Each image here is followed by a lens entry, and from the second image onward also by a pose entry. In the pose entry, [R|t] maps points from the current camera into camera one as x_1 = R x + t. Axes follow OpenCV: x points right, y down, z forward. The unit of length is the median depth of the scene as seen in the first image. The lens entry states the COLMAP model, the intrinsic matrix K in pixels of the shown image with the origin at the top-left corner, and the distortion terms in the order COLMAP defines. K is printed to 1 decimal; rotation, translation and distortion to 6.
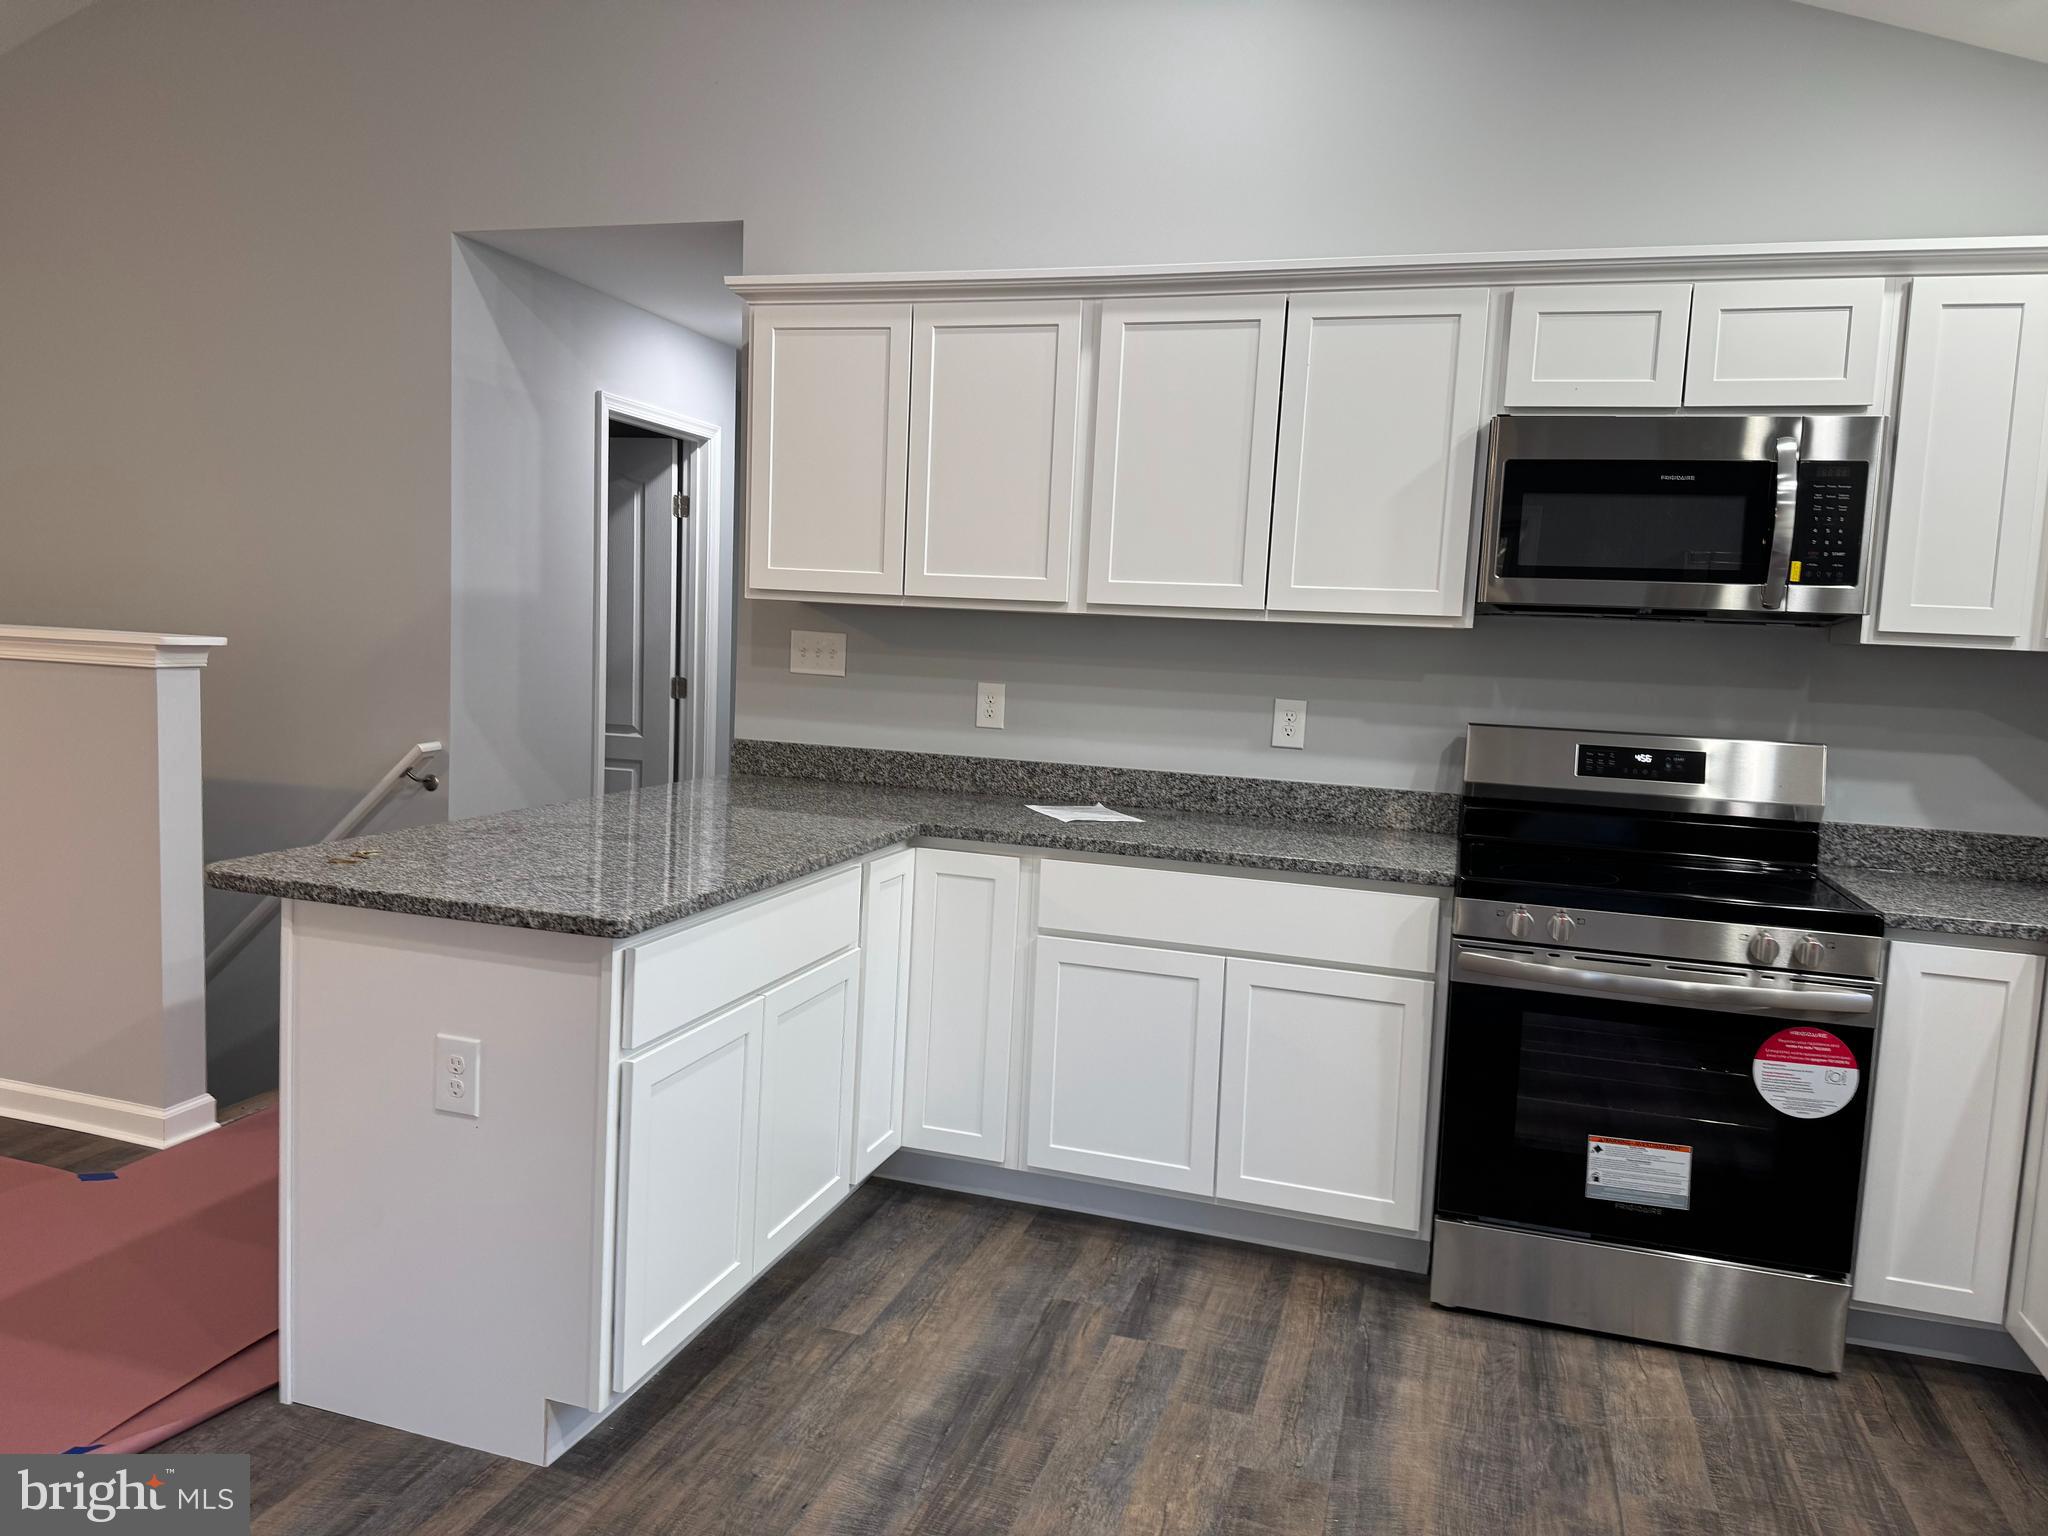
lens RADIAL K [[1436.6, 0, 1004.6], [0, 1436.6, 753.4], [0, 0, 1]] dist [0.040676, -0.048206]
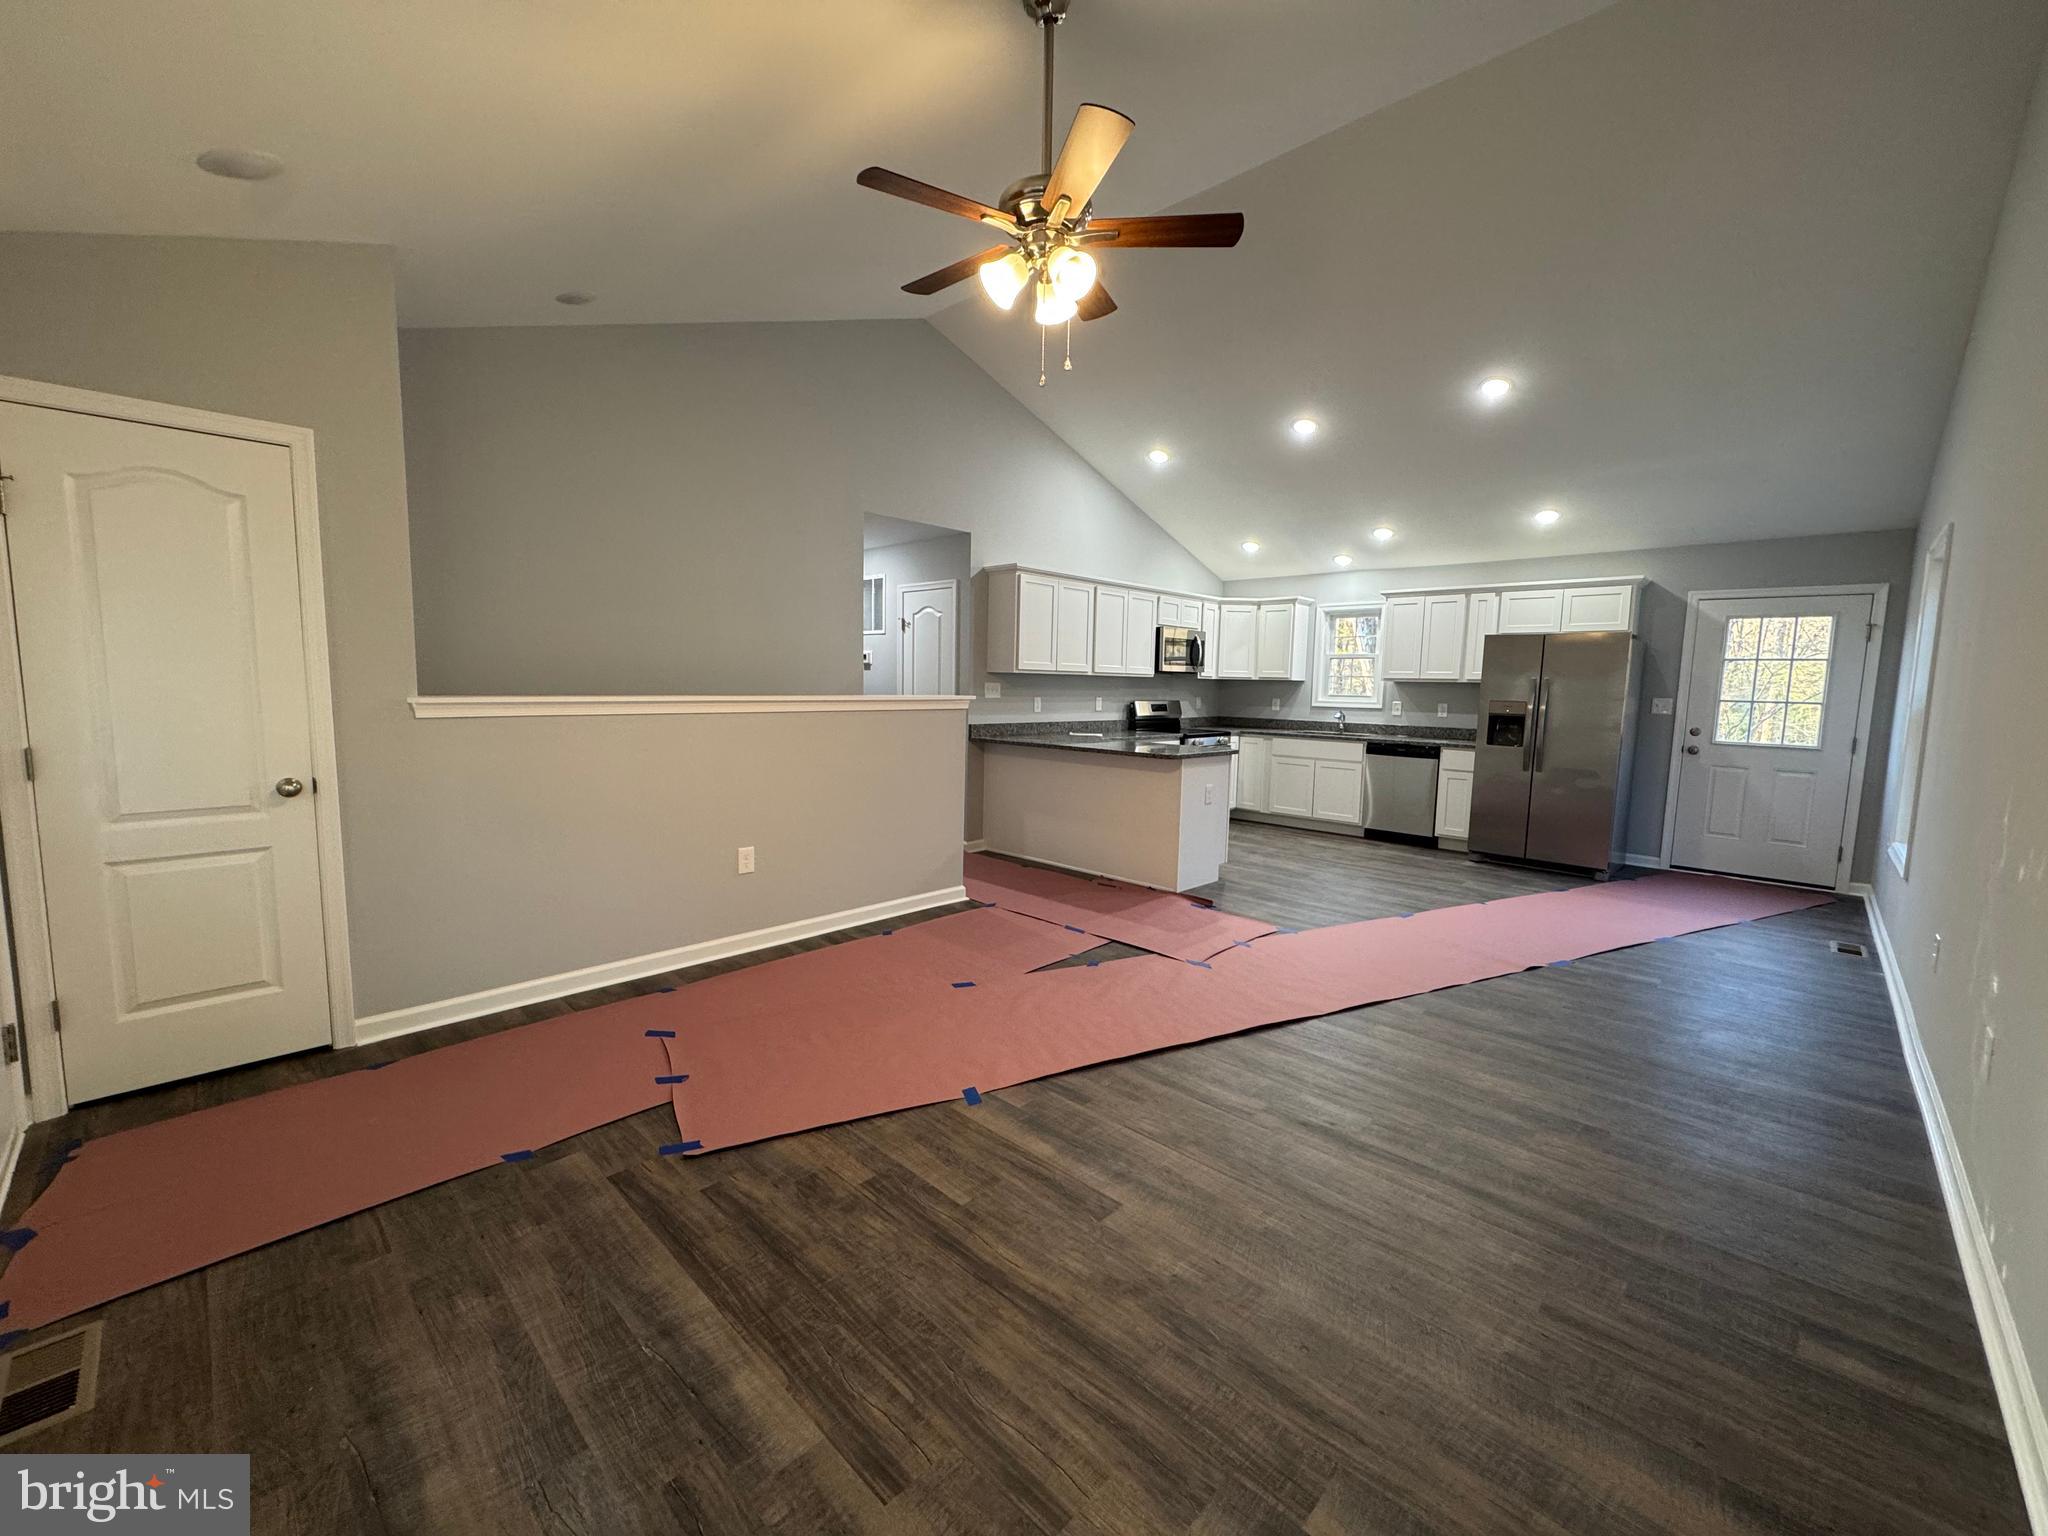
lens RADIAL K [[820.7, 0, 1026.2], [0, 820.7, 766.8], [0, 0, 1]] dist [-0.001116, 0.000328]
pose [[0.437847, -0.129493, 0.889675, -2.064955], [0.080361, 0.991249, 0.104727, -0.113903], [-0.895451, 0.025641, 0.444421, 0.314716]]
